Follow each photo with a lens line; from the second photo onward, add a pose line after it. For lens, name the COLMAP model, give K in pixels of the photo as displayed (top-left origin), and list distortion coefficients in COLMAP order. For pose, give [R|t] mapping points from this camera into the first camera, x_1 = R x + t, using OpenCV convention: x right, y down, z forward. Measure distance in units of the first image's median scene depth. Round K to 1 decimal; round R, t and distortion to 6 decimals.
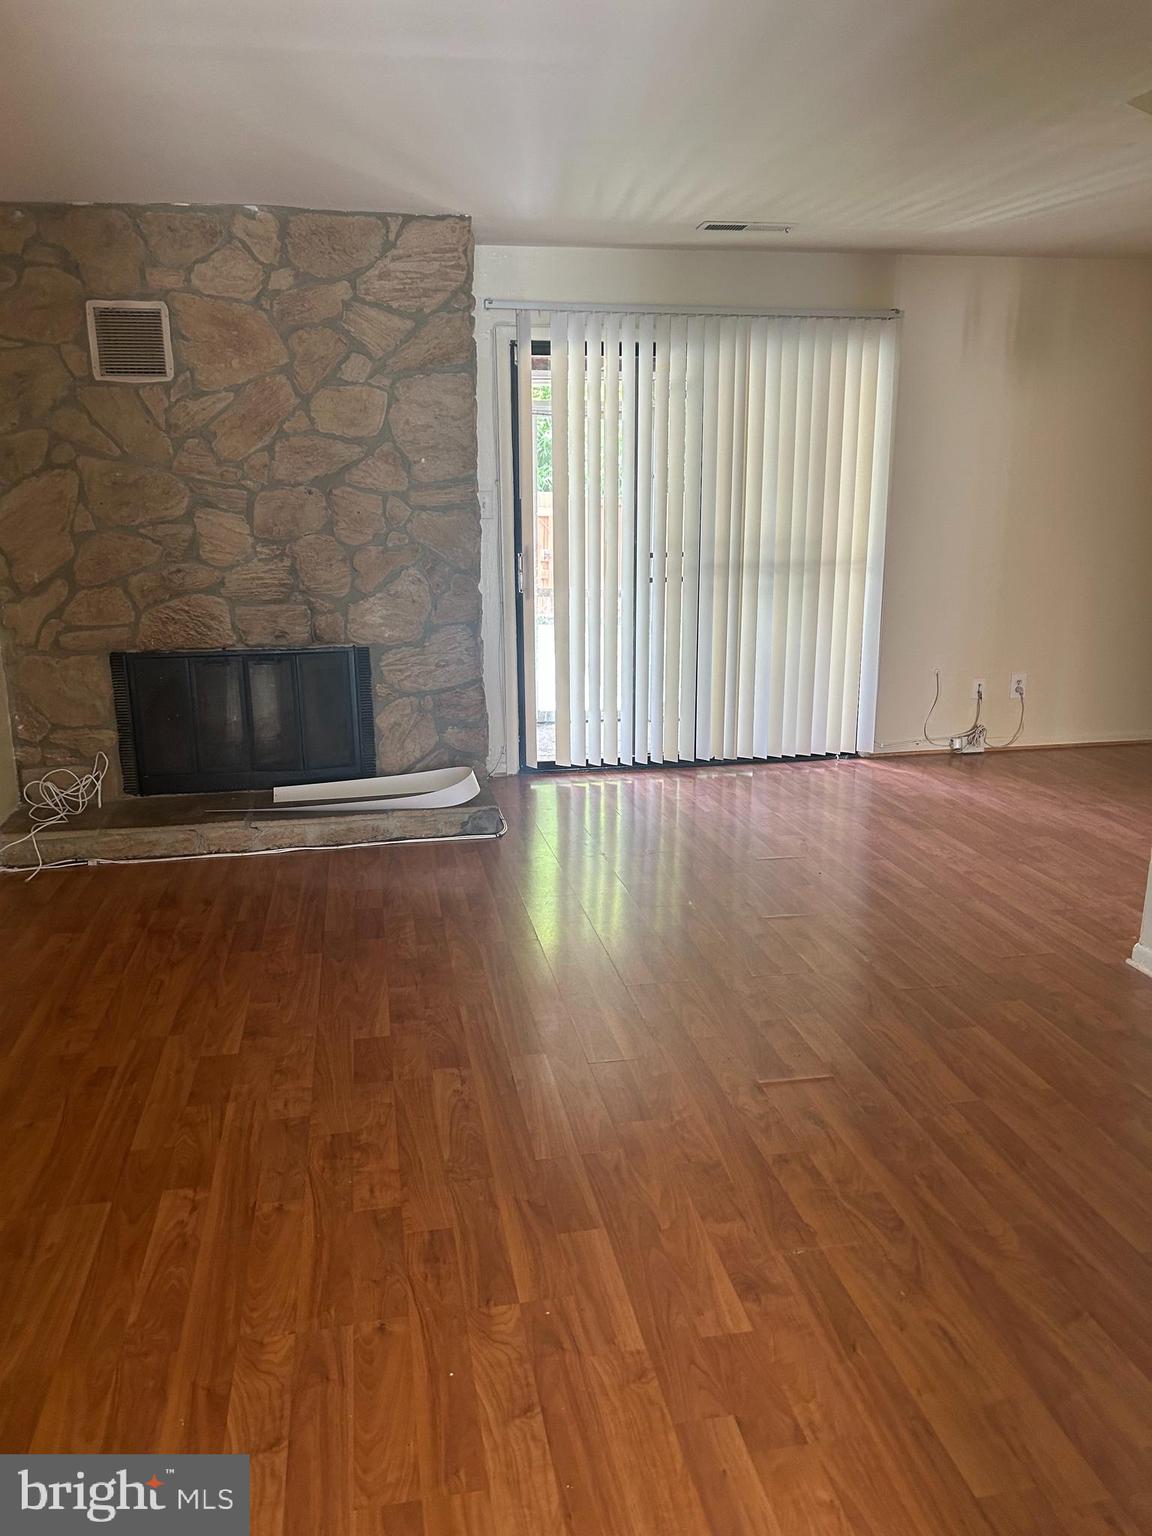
lens RADIAL K [[1158.1, 0, 573.8], [0, 1158.1, 770.3], [0, 0, 1]] dist [0.003723, -0.004960]
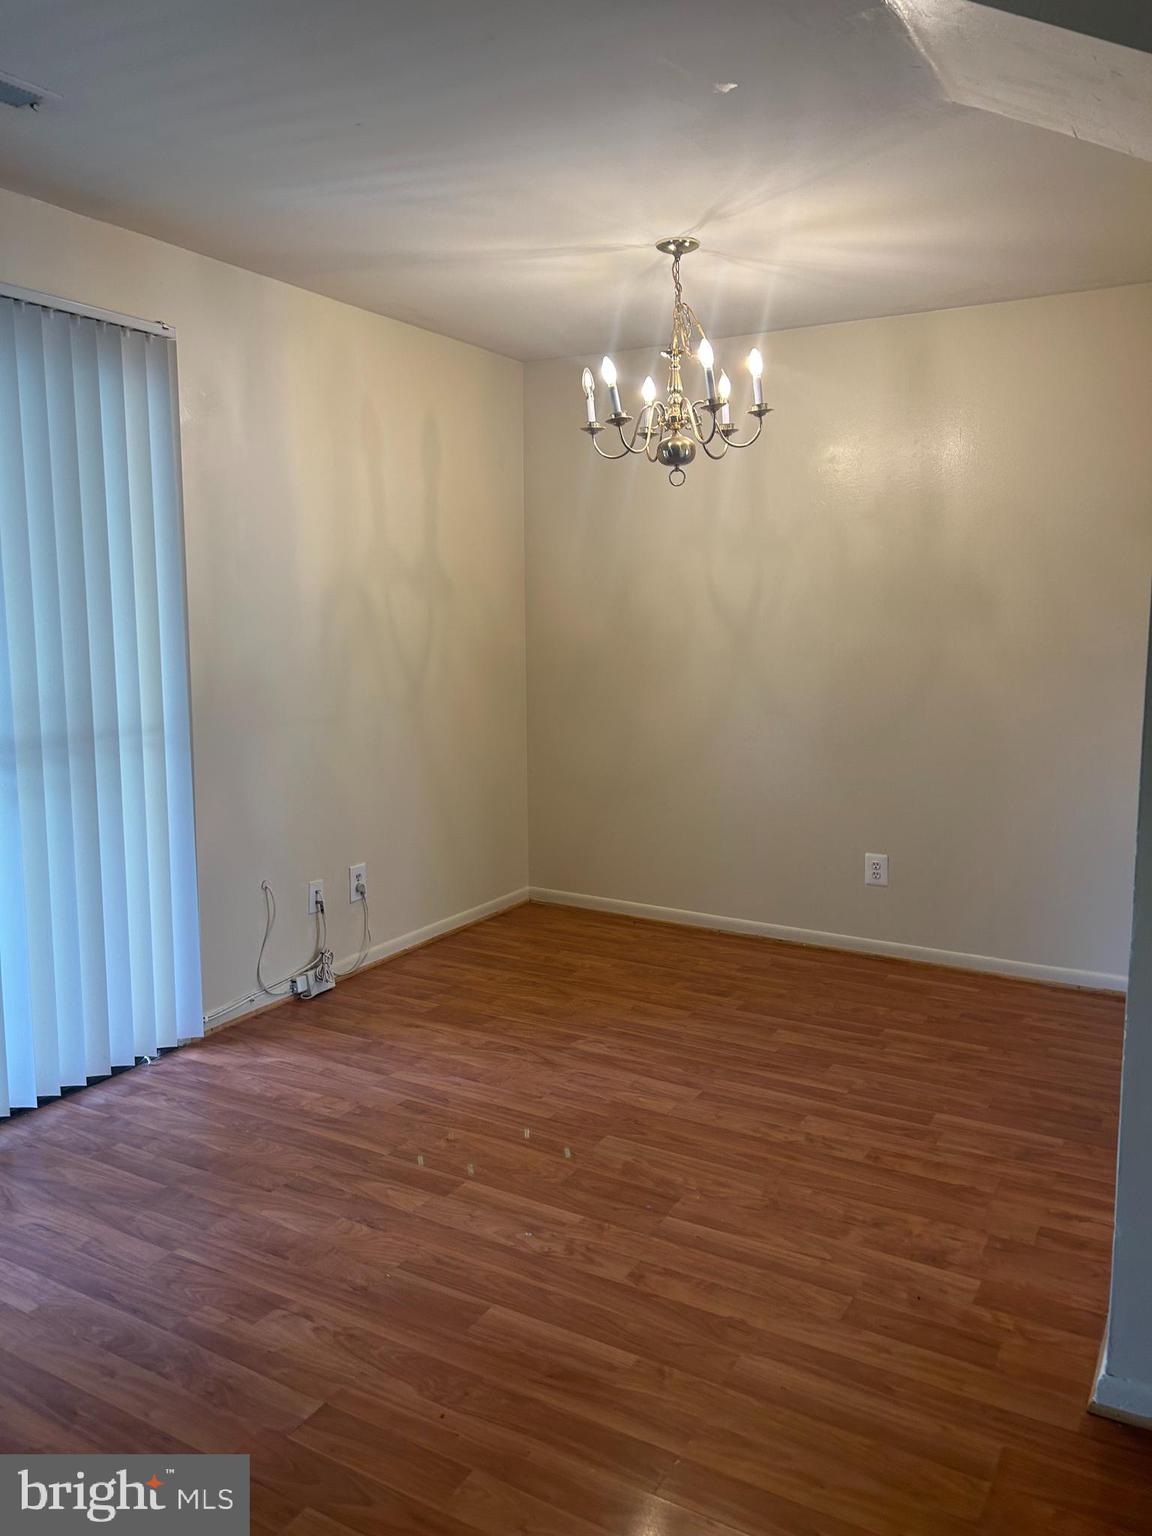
lens RADIAL K [[1158.1, 0, 571.9], [0, 1158.1, 765.3], [0, 0, 1]] dist [0.003723, -0.004960]
pose [[0.657158, -0.096634, 0.747532, -0.056827], [0.175653, 0.984076, -0.027205, -0.110562], [-0.733000, 0.149184, 0.663668, 0.465234]]
